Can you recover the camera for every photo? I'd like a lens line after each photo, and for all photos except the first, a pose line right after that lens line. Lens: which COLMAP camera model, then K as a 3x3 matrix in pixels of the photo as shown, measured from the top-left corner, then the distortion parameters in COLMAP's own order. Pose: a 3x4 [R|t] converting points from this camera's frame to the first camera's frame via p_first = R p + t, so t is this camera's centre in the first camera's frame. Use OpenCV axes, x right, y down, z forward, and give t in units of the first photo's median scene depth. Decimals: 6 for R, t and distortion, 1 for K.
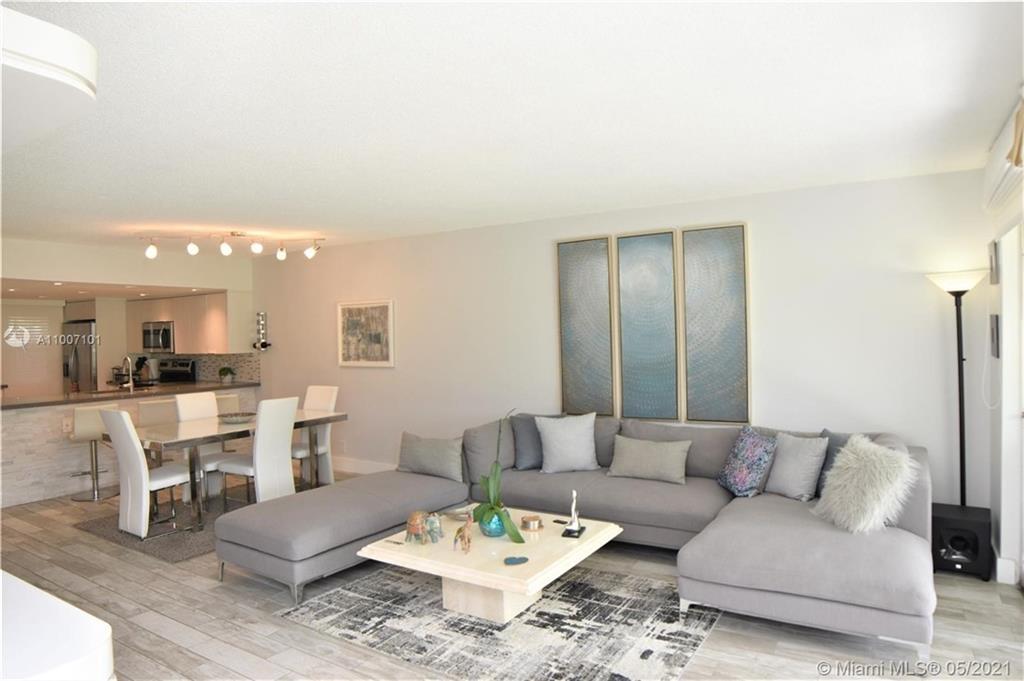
lens RADIAL K [[640.1, 0, 512.0], [0, 640.1, 340.5], [0, 0, 1]] dist [-0.119924, 0.050684]
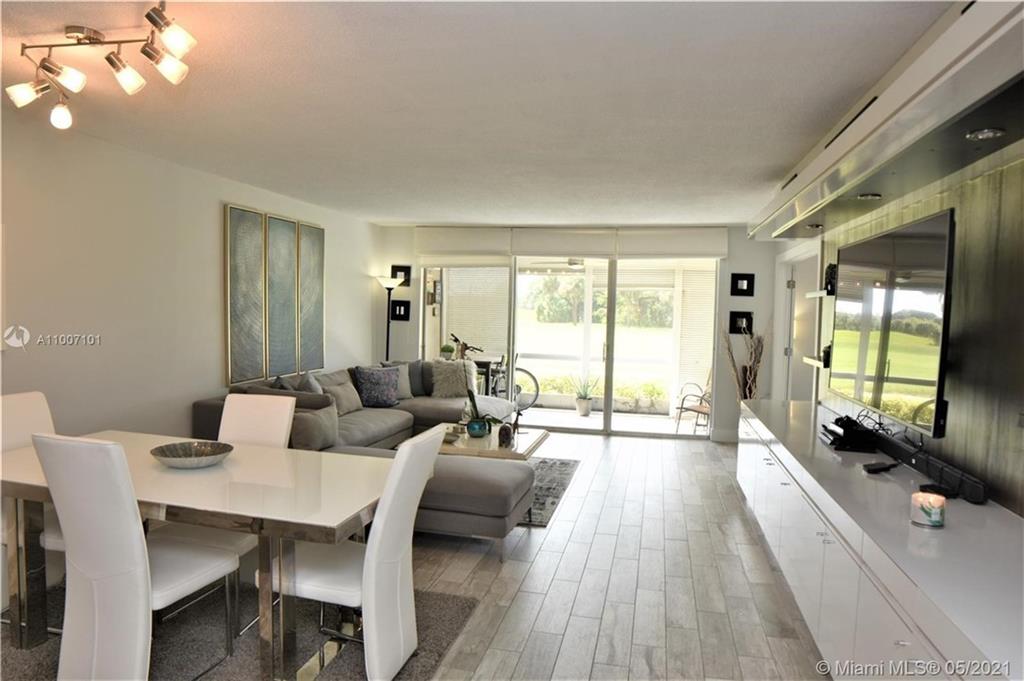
lens RADIAL K [[640.1, 0, 512.0], [0, 640.1, 340.5], [0, 0, 1]] dist [-0.119924, 0.050684]
pose [[-0.324001, -0.032015, 0.945515, -1.054473], [-0.008354, 0.999485, 0.030980, 0.018256], [-0.946020, 0.002139, -0.324102, 0.995712]]
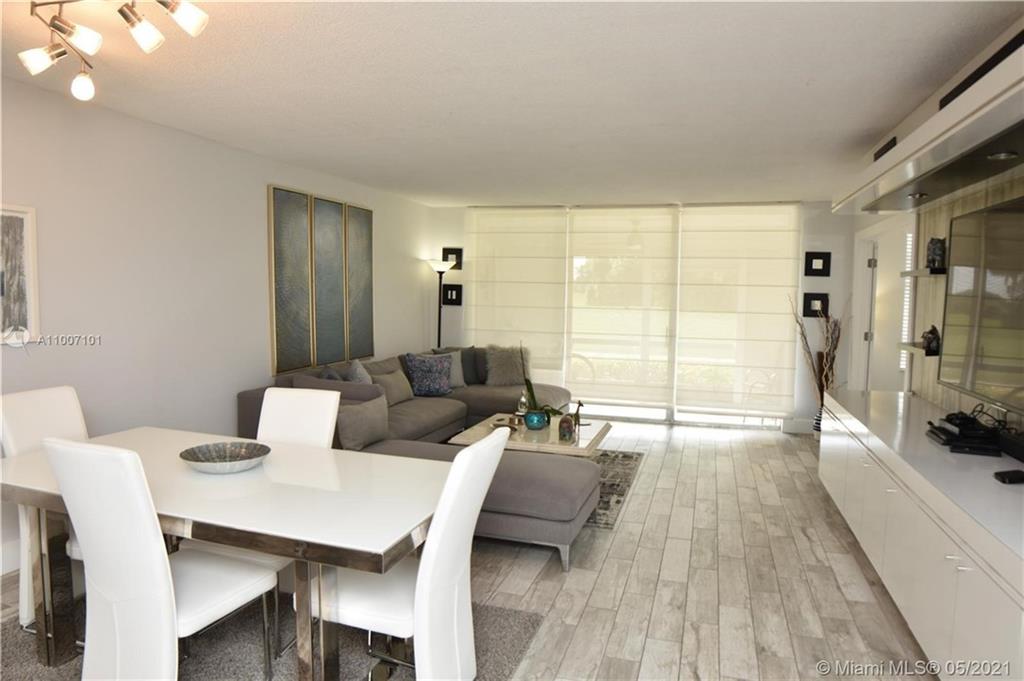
lens RADIAL K [[640.1, 0, 512.0], [0, 640.1, 340.5], [0, 0, 1]] dist [-0.119924, 0.050684]
pose [[-0.249281, -0.054854, 0.966876, -0.981741], [0.000200, 0.998392, 0.056694, 0.017498], [-0.968431, 0.014326, -0.248869, 0.987561]]
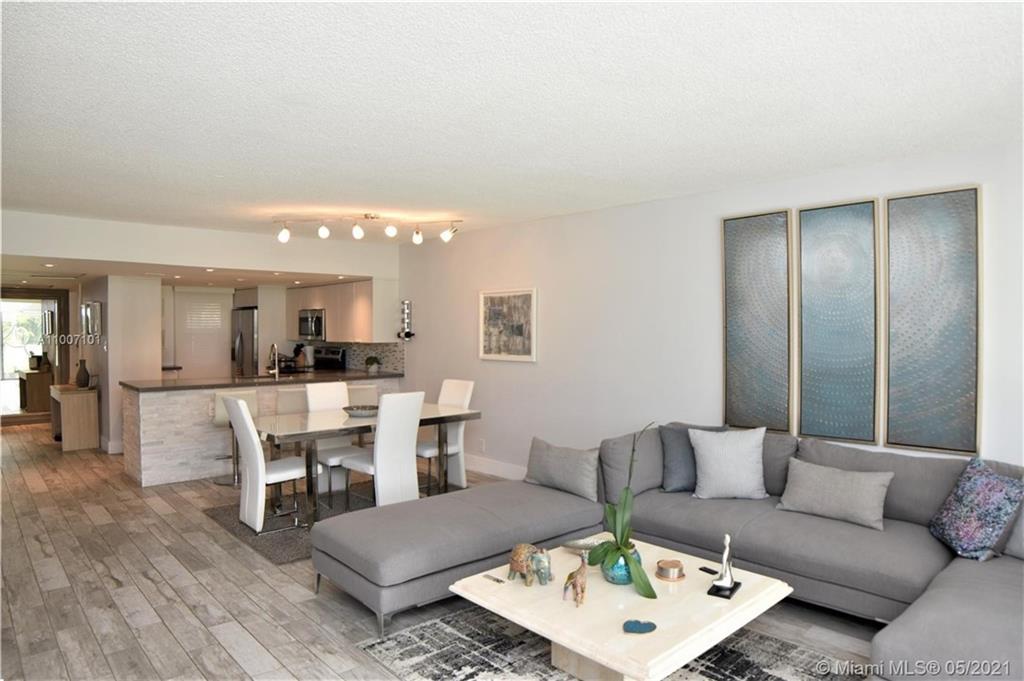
lens RADIAL K [[640.1, 0, 512.0], [0, 640.1, 340.5], [0, 0, 1]] dist [-0.119924, 0.050684]
pose [[0.963727, 0.024955, -0.265720, 0.029800], [-0.022593, 0.999673, 0.011944, 0.001198], [0.265931, -0.005508, 0.963976, 0.150341]]
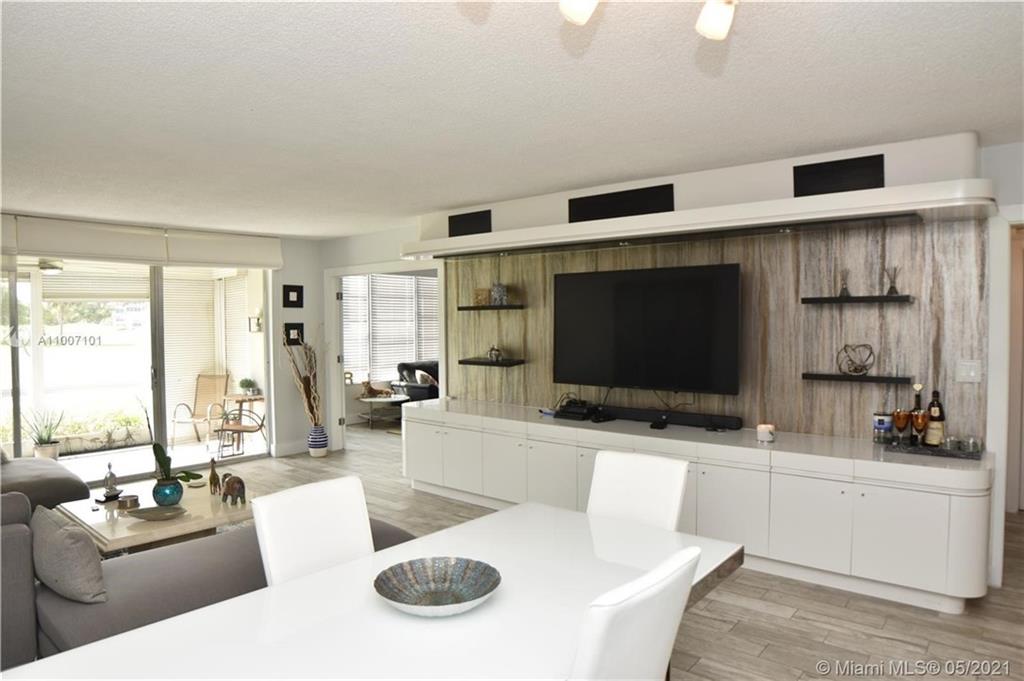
lens RADIAL K [[625.3, 0, 512.0], [0, 625.3, 340.5], [0, 0, 1]] dist [-0.116604, 0.042864]
pose [[-0.988990, 0.024516, 0.145936, -0.561259], [0.029855, 0.998959, 0.034504, -0.001638], [-0.144938, 0.038481, -0.988692, 1.364790]]
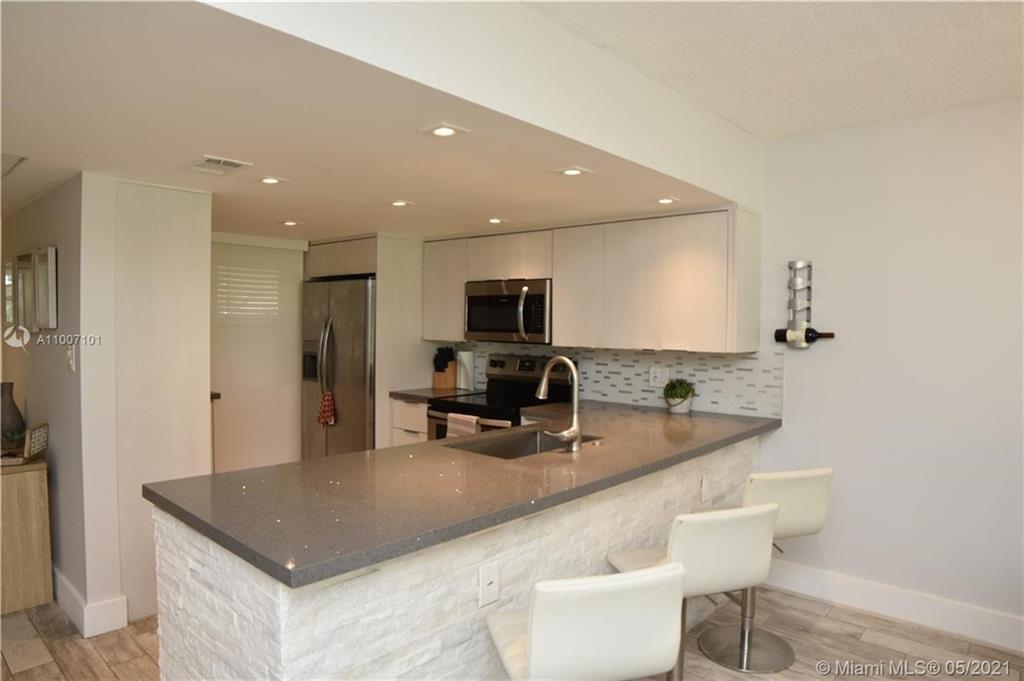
lens RADIAL K [[640.1, 0, 512.0], [0, 640.1, 340.5], [0, 0, 1]] dist [-0.119924, 0.050684]
pose [[0.983711, 0.036155, -0.176086, -0.789932], [-0.032958, 0.999235, 0.021048, 0.012663], [0.176713, -0.014901, 0.984150, 0.816700]]
